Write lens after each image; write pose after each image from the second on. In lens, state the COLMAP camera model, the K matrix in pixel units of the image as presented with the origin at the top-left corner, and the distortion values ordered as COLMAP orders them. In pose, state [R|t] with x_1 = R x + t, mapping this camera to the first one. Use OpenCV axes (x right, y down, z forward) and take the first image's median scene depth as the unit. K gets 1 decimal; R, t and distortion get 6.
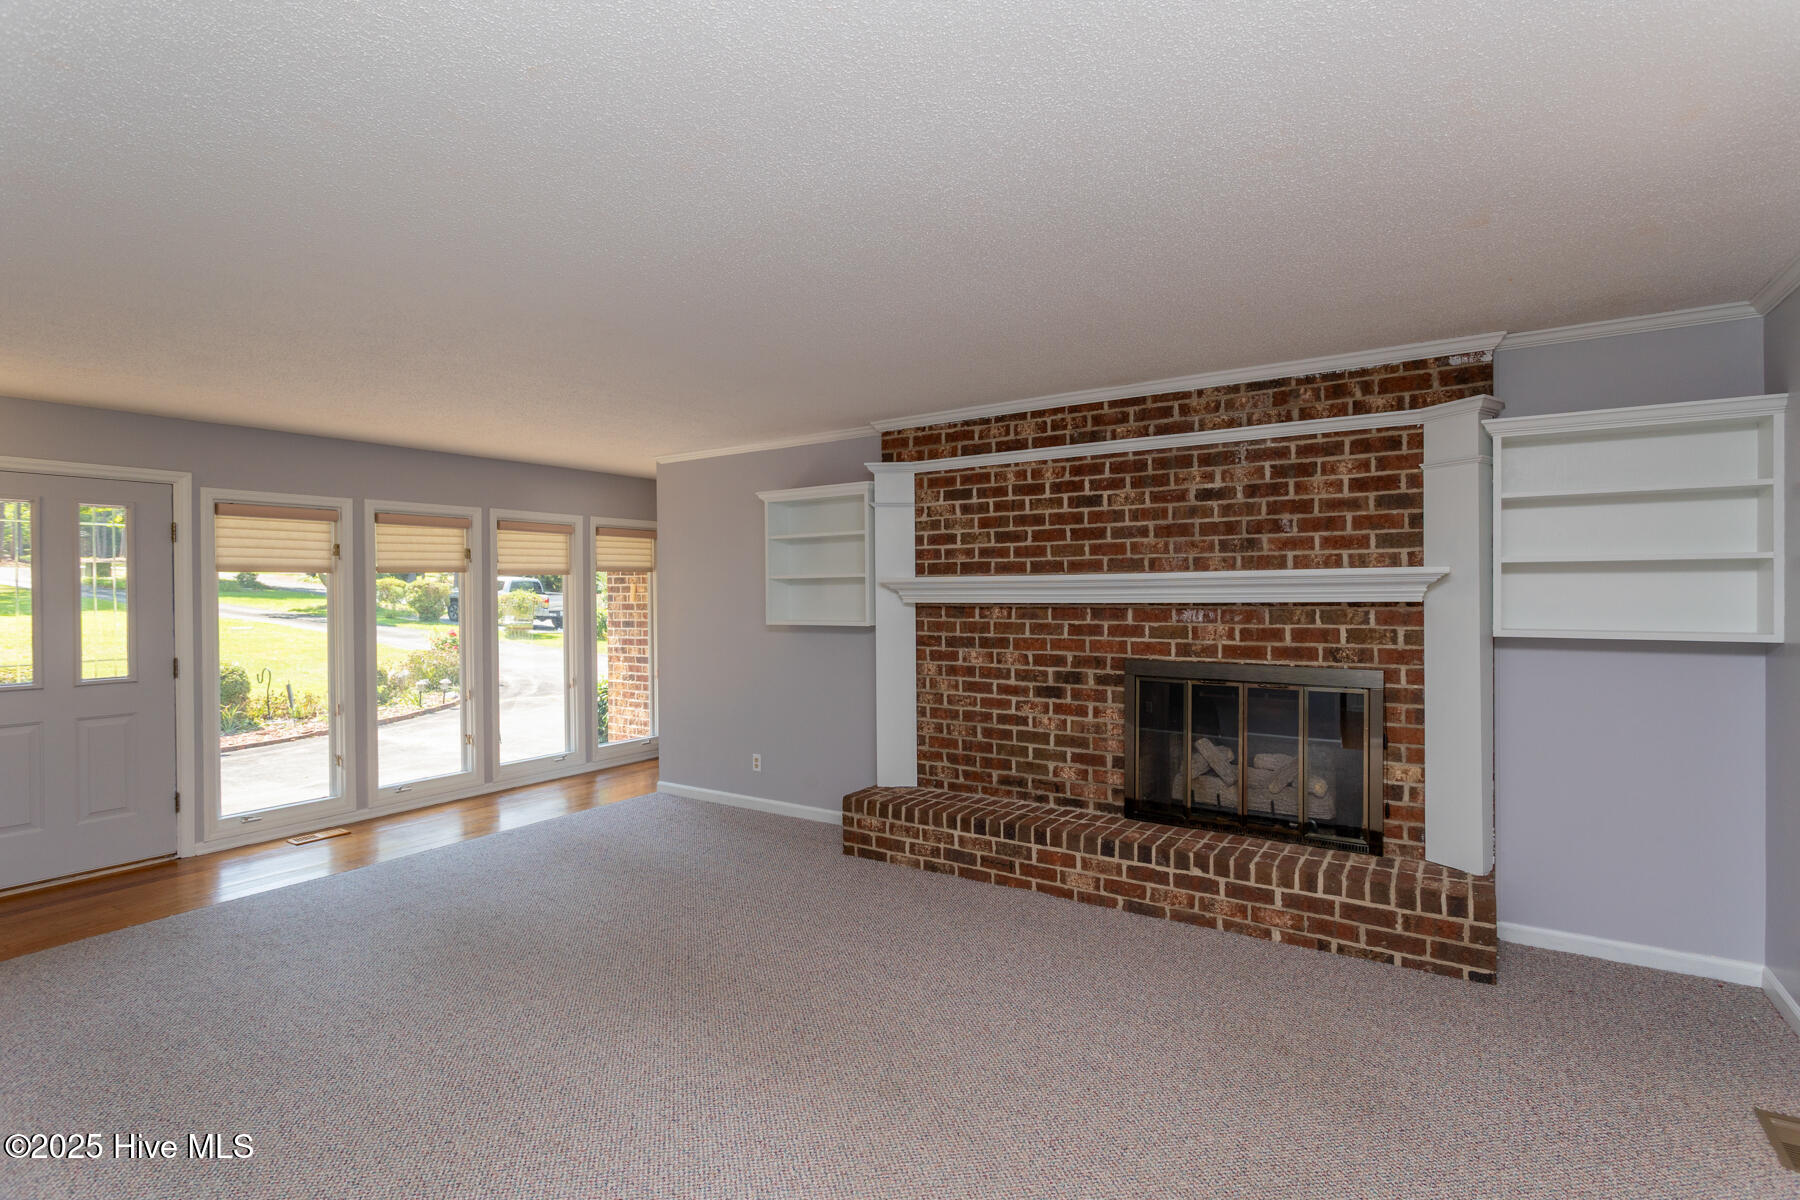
lens RADIAL K [[860.3, 0, 891.4], [0, 860.3, 599.3], [0, 0, 1]] dist [0.016834, -0.000040]
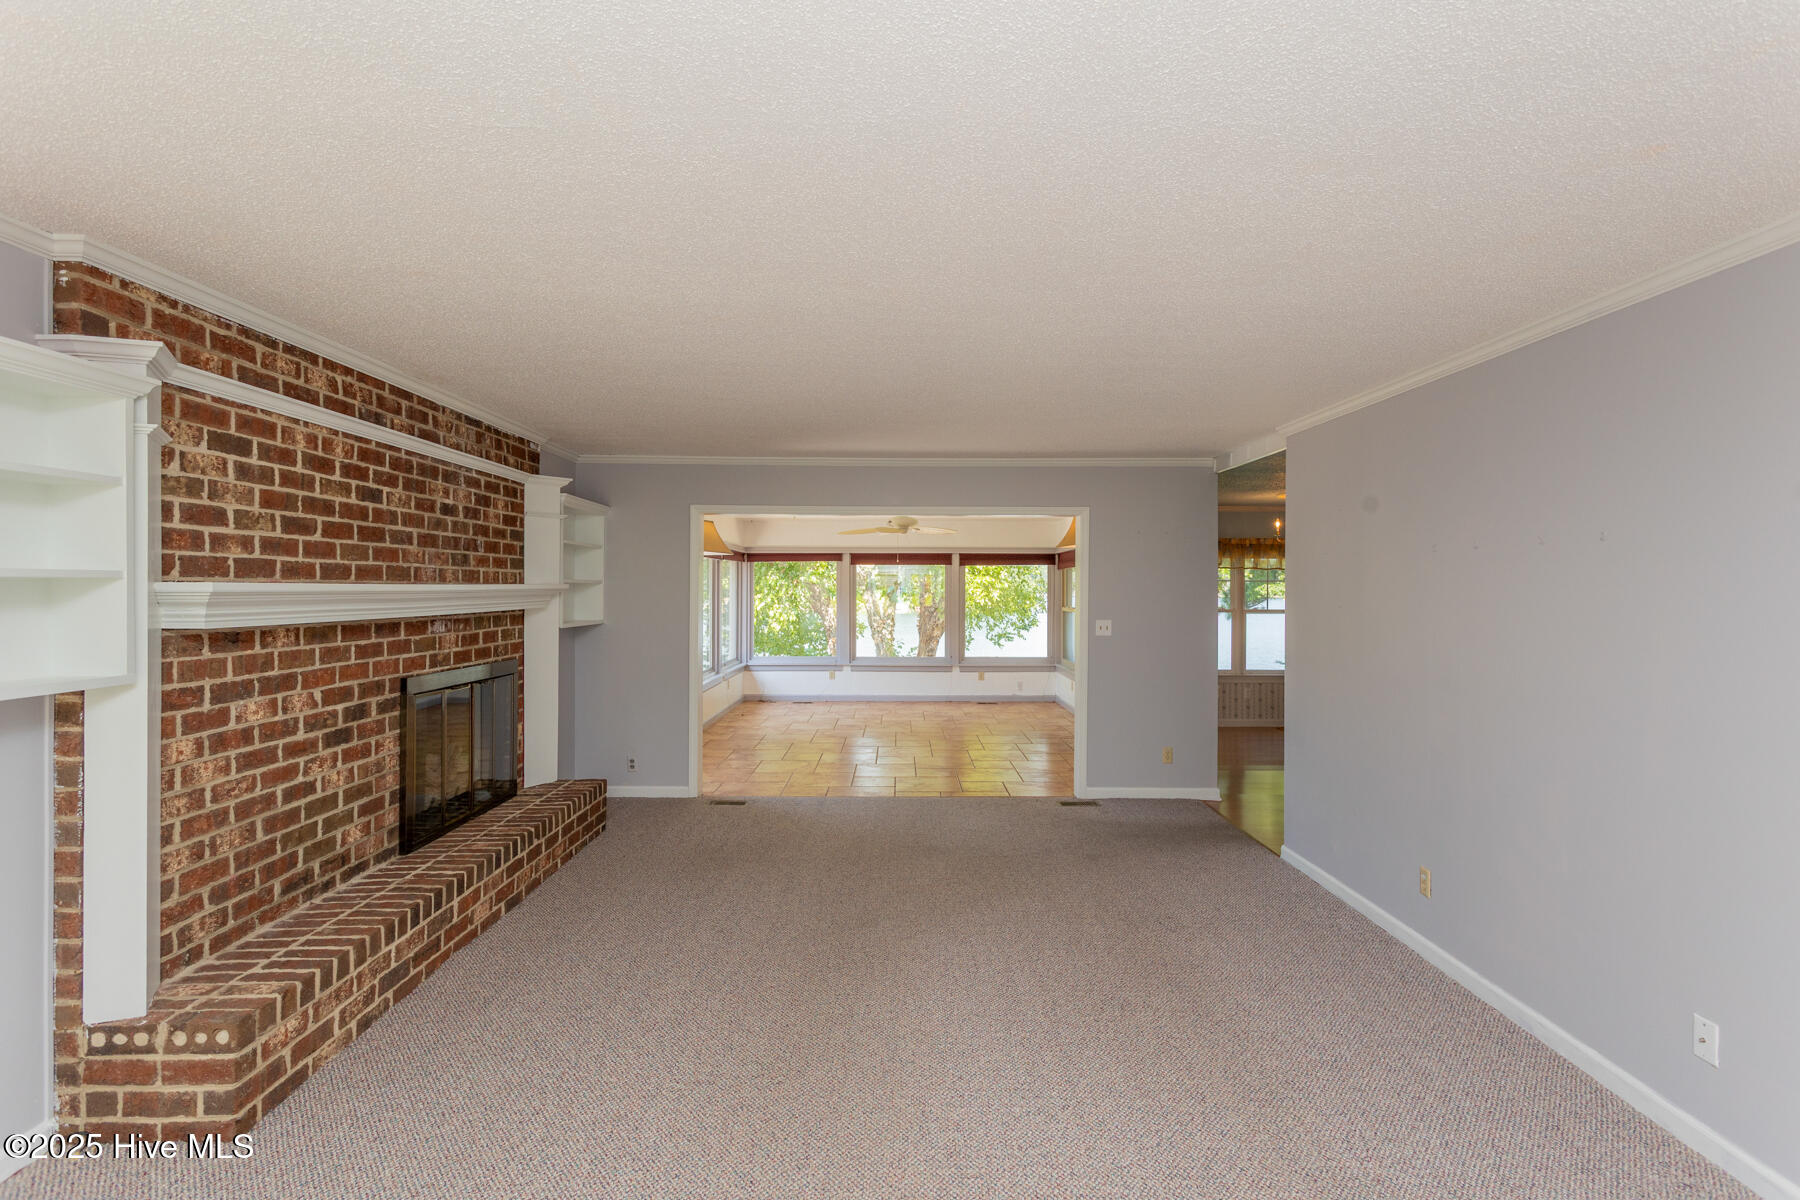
lens RADIAL K [[860.3, 0, 899.0], [0, 860.3, 602.2], [0, 0, 1]] dist [0.016834, -0.000040]
pose [[-0.561573, -0.007836, 0.827390, -0.702082], [0.008781, 0.999842, 0.015429, -0.018130], [-0.827381, 0.015930, -0.561416, 0.988023]]
